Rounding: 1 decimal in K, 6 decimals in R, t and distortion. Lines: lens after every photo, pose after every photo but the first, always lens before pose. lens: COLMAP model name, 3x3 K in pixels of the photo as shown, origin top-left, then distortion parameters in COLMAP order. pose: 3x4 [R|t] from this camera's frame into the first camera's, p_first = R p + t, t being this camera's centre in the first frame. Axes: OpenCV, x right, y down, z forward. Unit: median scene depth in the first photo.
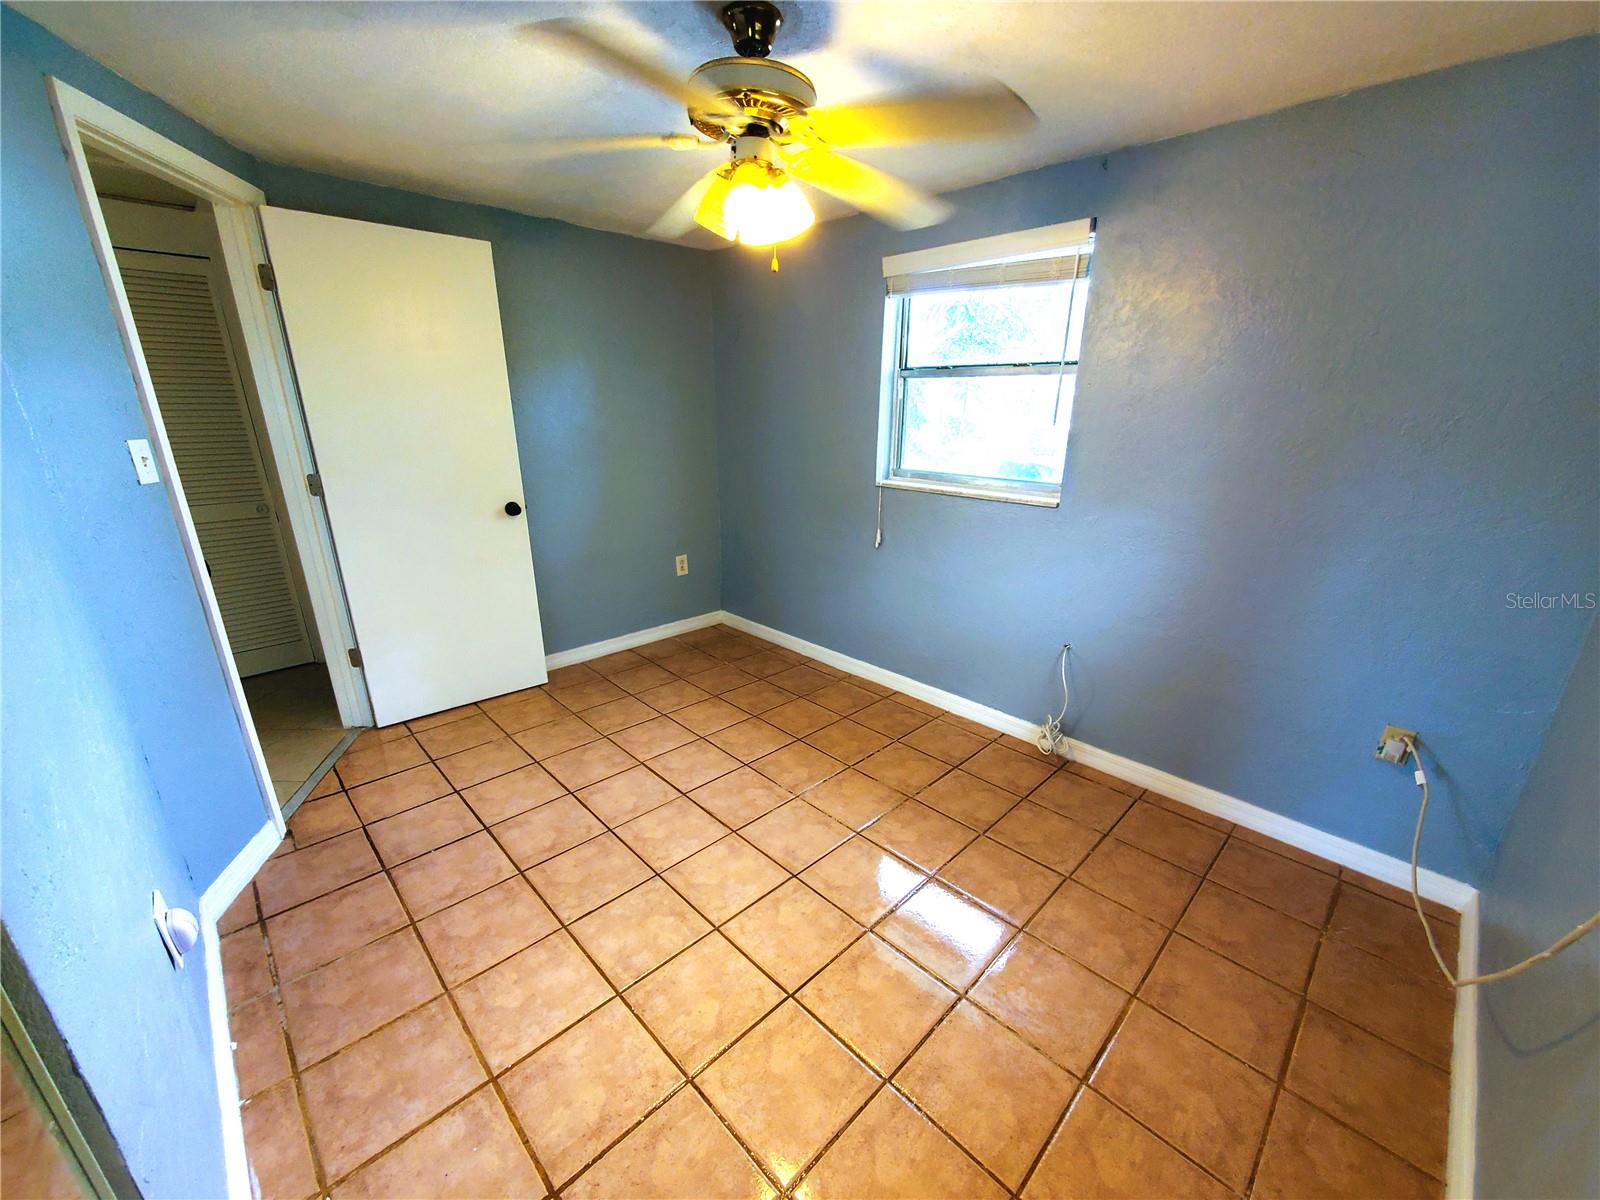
lens RADIAL K [[635.9, 0, 807.5], [0, 635.9, 620.1], [0, 0, 1]] dist [0.000035, -0.000385]
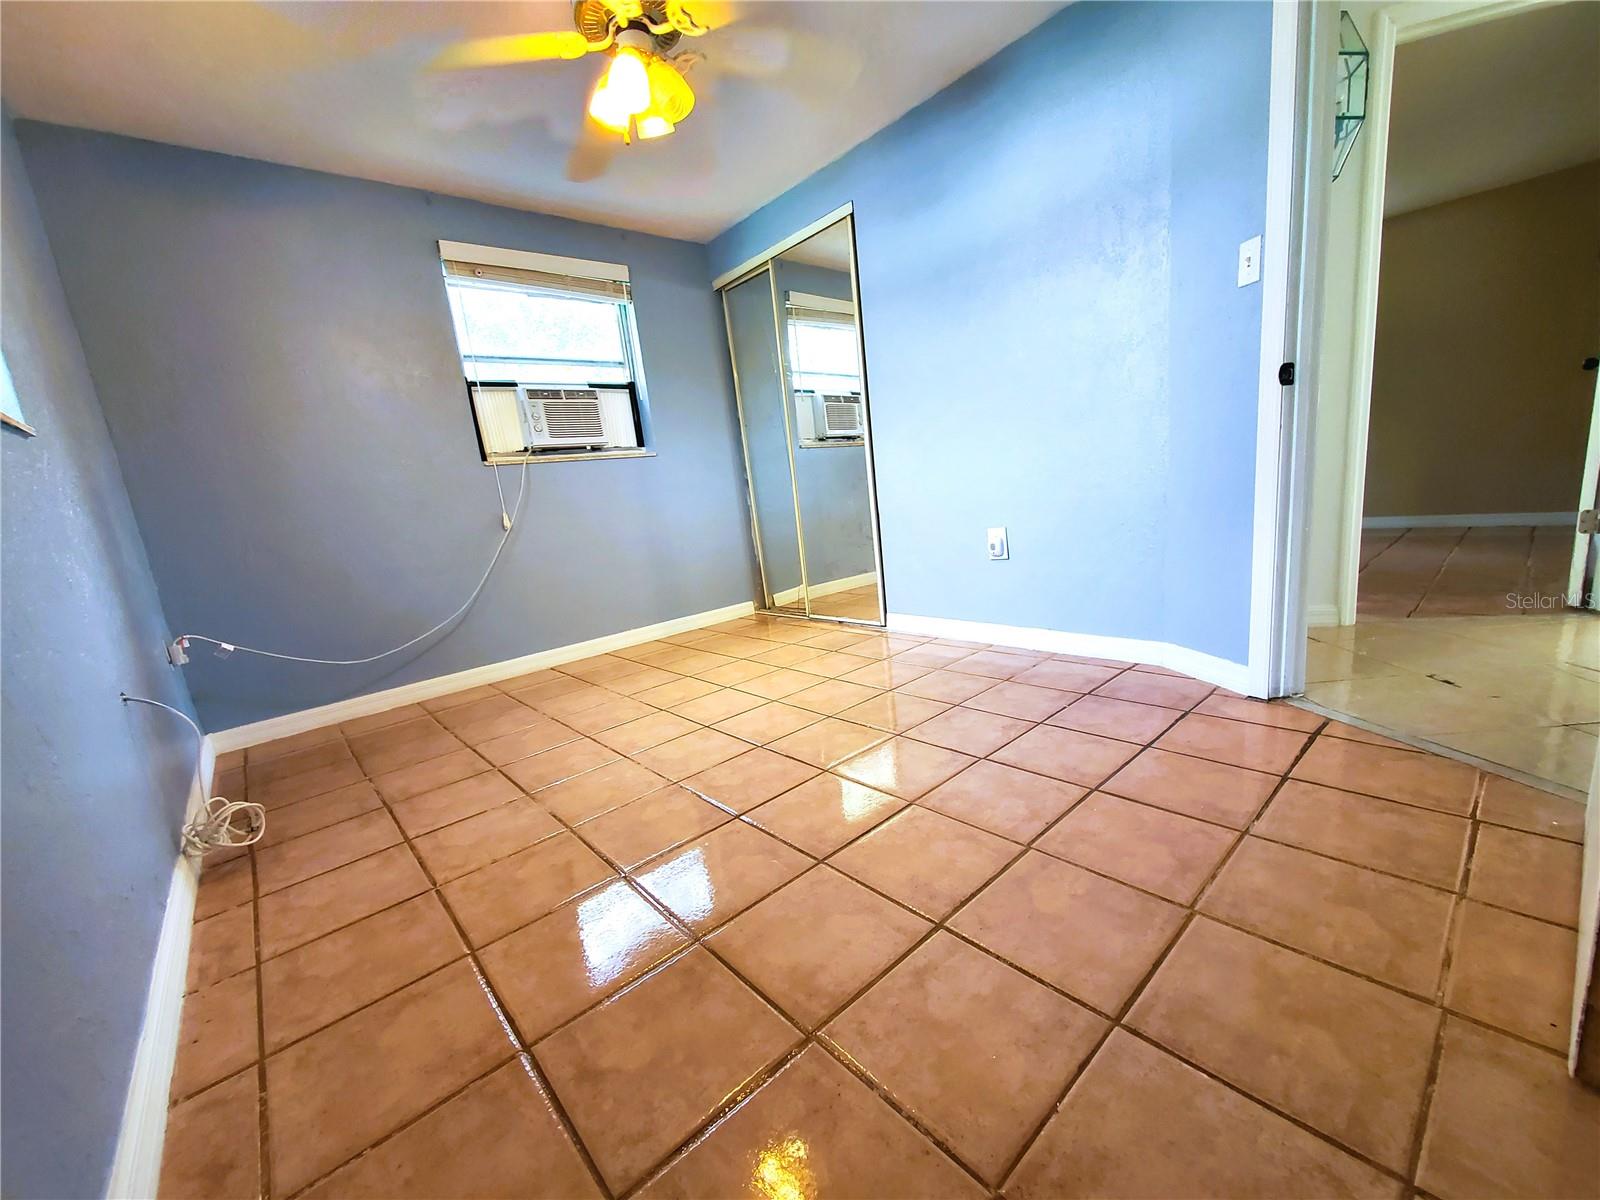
lens RADIAL K [[635.9, 0, 801.3], [0, 635.9, 622.1], [0, 0, 1]] dist [0.000035, -0.000385]
pose [[-0.993494, 0.082019, 0.079014, -0.235366], [0.111104, 0.850457, 0.514177, -0.248030], [-0.025026, 0.519611, -0.854037, 1.517029]]
